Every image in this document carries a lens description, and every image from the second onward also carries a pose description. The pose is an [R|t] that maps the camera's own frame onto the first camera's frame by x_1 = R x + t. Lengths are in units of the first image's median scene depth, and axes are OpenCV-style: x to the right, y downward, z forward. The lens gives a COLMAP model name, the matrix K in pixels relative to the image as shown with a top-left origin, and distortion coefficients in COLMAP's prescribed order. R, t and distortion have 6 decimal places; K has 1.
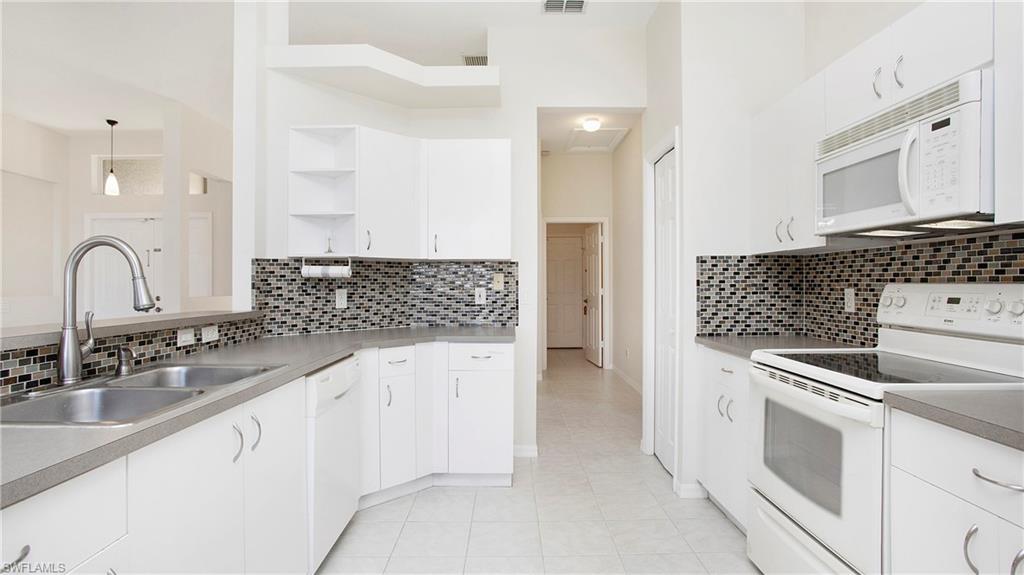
lens RADIAL K [[485.7, 0, 526.3], [0, 485.7, 281.4], [0, 0, 1]] dist [-0.057295, 0.023105]
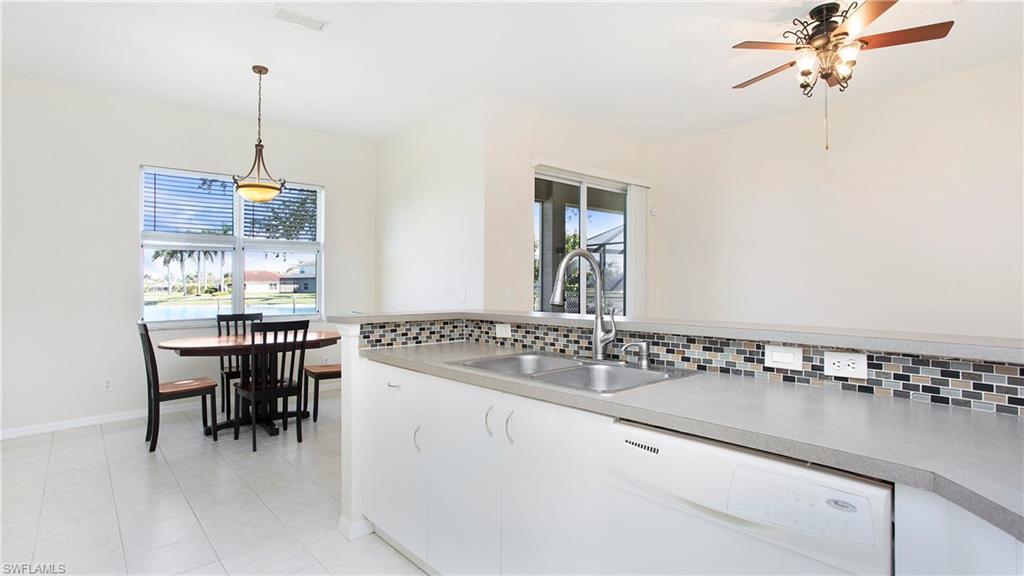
lens RADIAL K [[499.0, 0, 512.0], [0, 499.0, 288.0], [0, 0, 1]] dist [-0.010742, 0.001108]
pose [[-0.745281, 0.021740, -0.666397, 0.087119], [0.014218, 0.999759, 0.016714, -0.007327], [0.666599, 0.002981, -0.745410, 1.037605]]
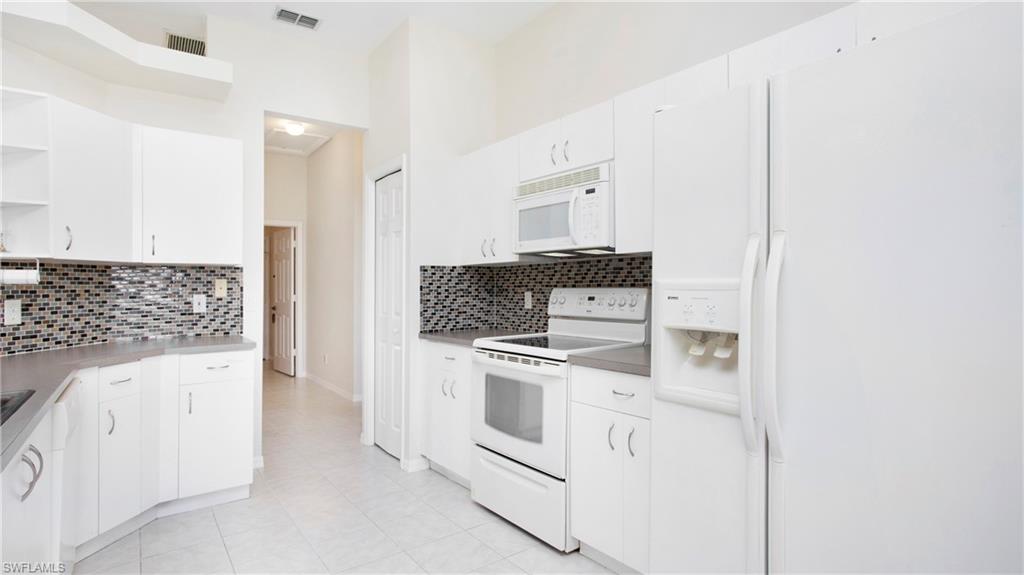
lens RADIAL K [[499.0, 0, 512.0], [0, 499.0, 287.5], [0, 0, 1]] dist [-0.010742, 0.001108]
pose [[0.796786, -0.004515, 0.604245, -0.212536], [0.003791, 0.999990, 0.002473, -0.001192], [-0.604250, 0.000320, 0.796795, -0.121794]]
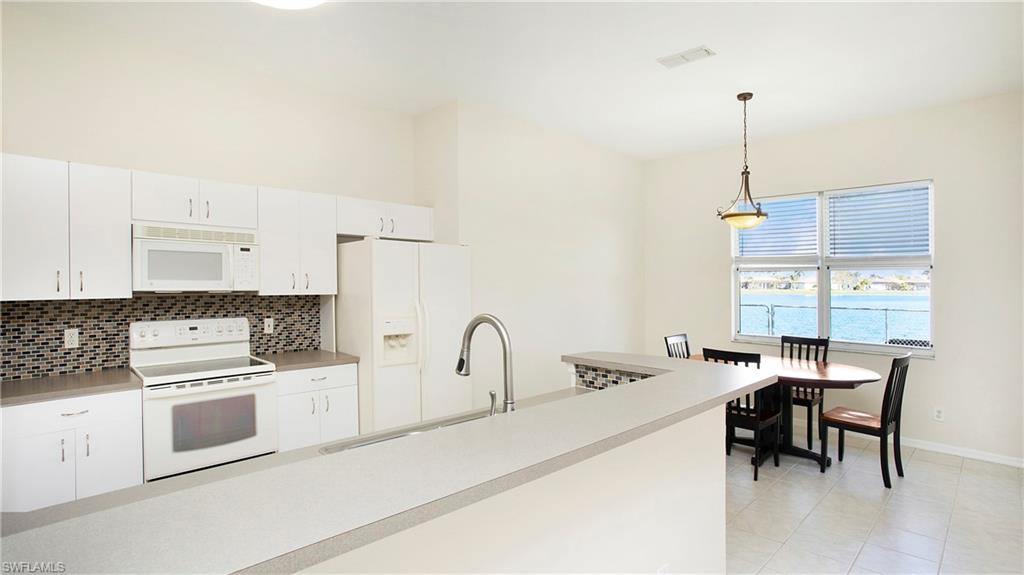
lens RADIAL K [[499.0, 0, 512.0], [0, 499.0, 287.5], [0, 0, 1]] dist [-0.010742, 0.001108]
pose [[-0.709531, -0.004452, 0.704660, -0.933792], [0.001756, 0.999966, 0.008086, -0.090768], [-0.704672, 0.006974, -0.709499, 0.971423]]
